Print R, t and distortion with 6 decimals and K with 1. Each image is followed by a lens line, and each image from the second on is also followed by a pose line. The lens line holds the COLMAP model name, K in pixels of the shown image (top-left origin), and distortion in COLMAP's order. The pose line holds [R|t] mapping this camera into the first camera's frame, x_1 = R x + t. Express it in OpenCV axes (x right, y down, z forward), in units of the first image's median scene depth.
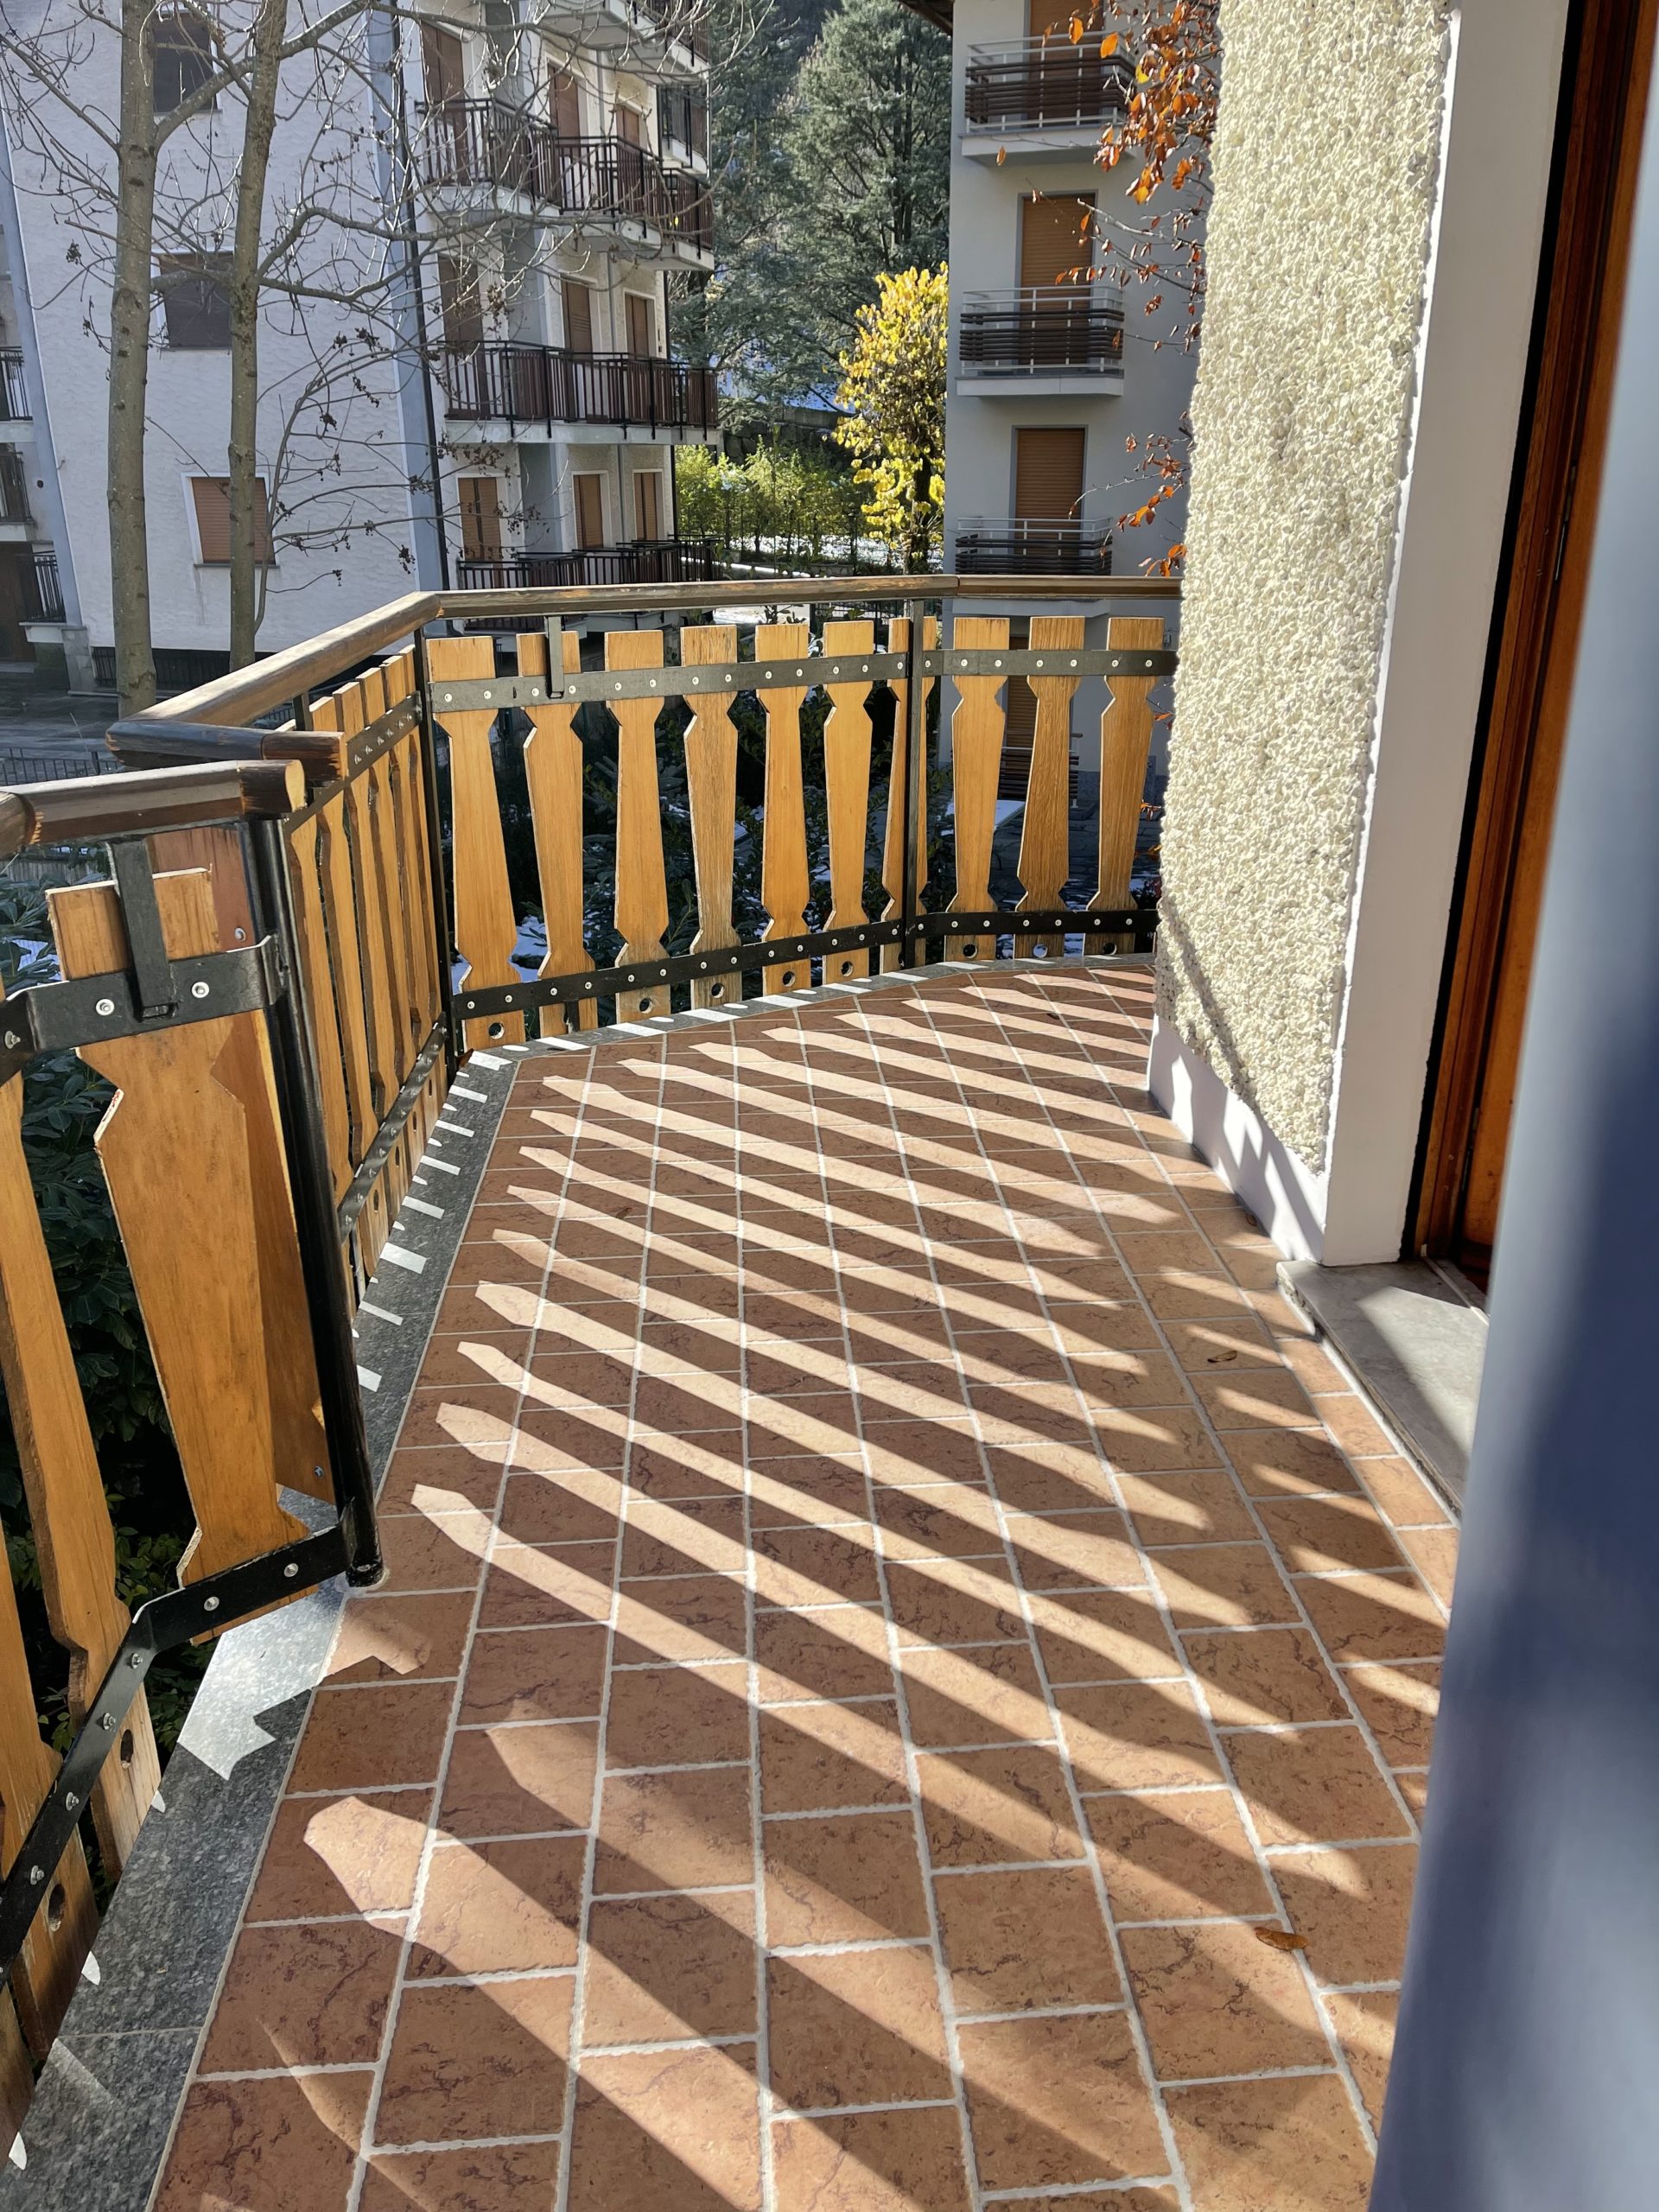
lens RADIAL K [[1676.8, 0, 829.5], [0, 1676.8, 1106.0], [0, 0, 1]] dist [0.066214, -0.100248]
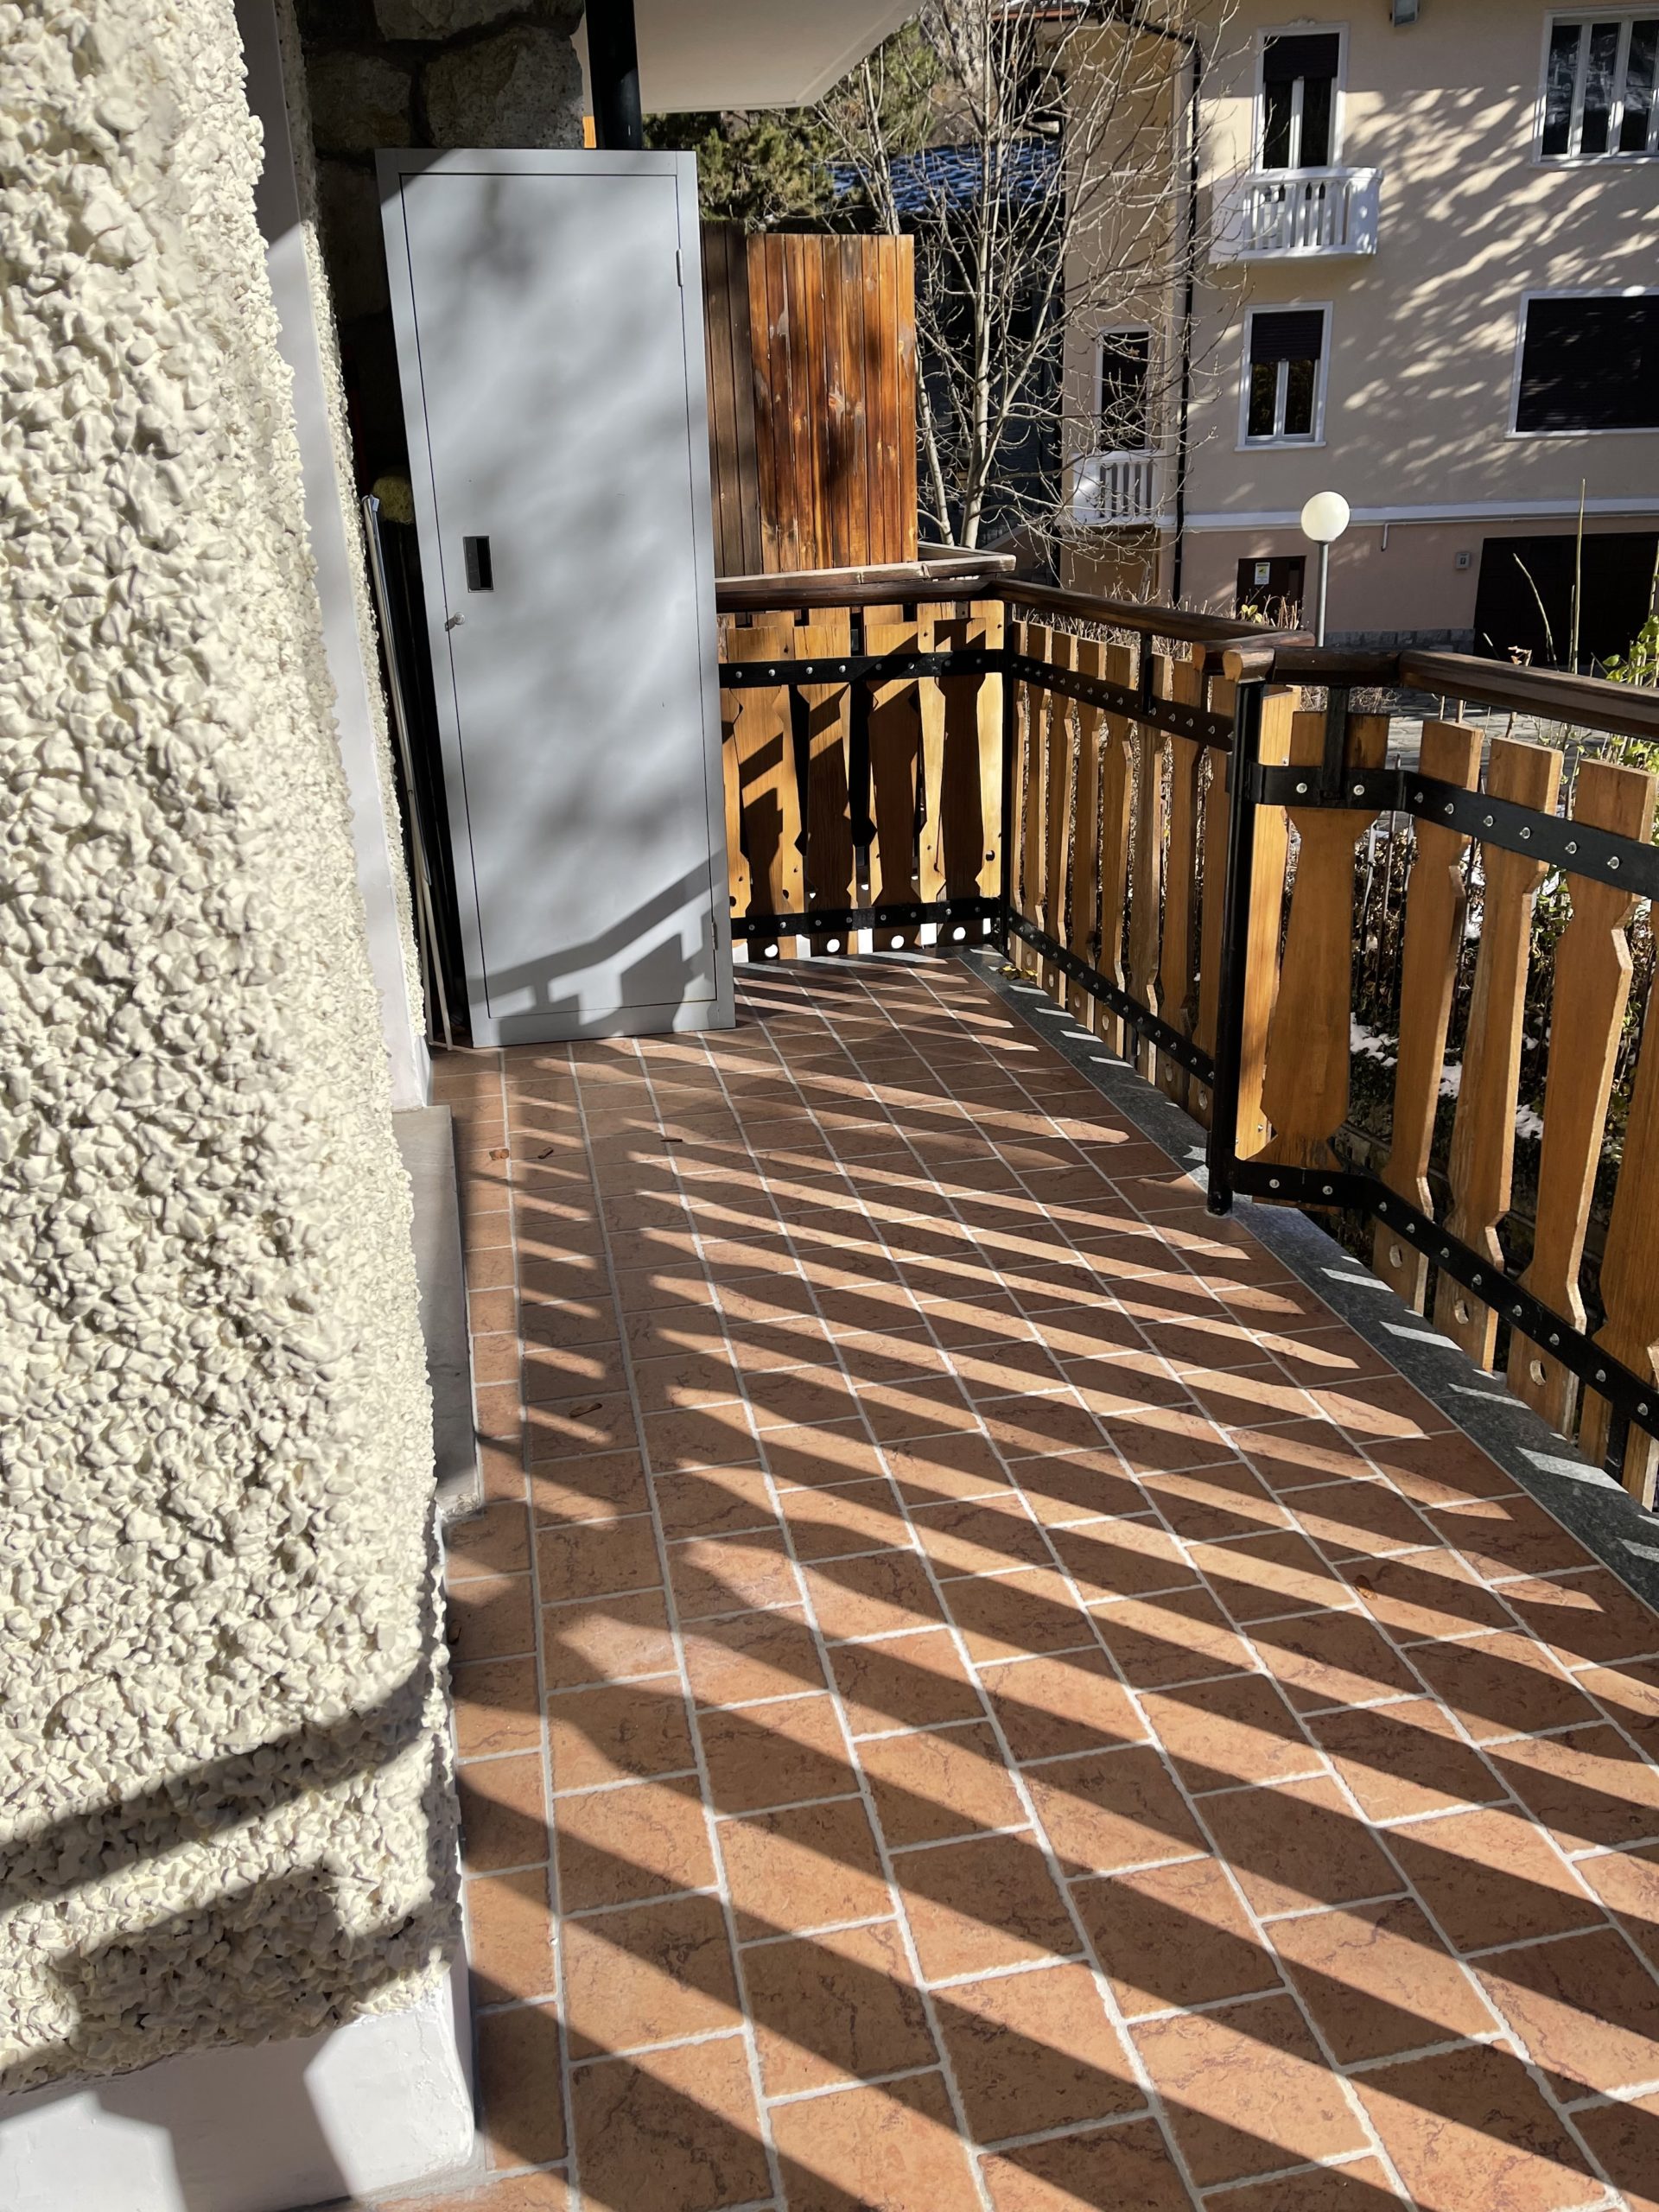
lens RADIAL K [[1676.8, 0, 829.5], [0, 1676.8, 1106.0], [0, 0, 1]] dist [0.066214, -0.100248]
pose [[-0.989665, 0.085472, -0.115142, 0.190411], [-0.012132, 0.750165, 0.661140, -0.636997], [0.142884, 0.655704, -0.741375, 1.632908]]
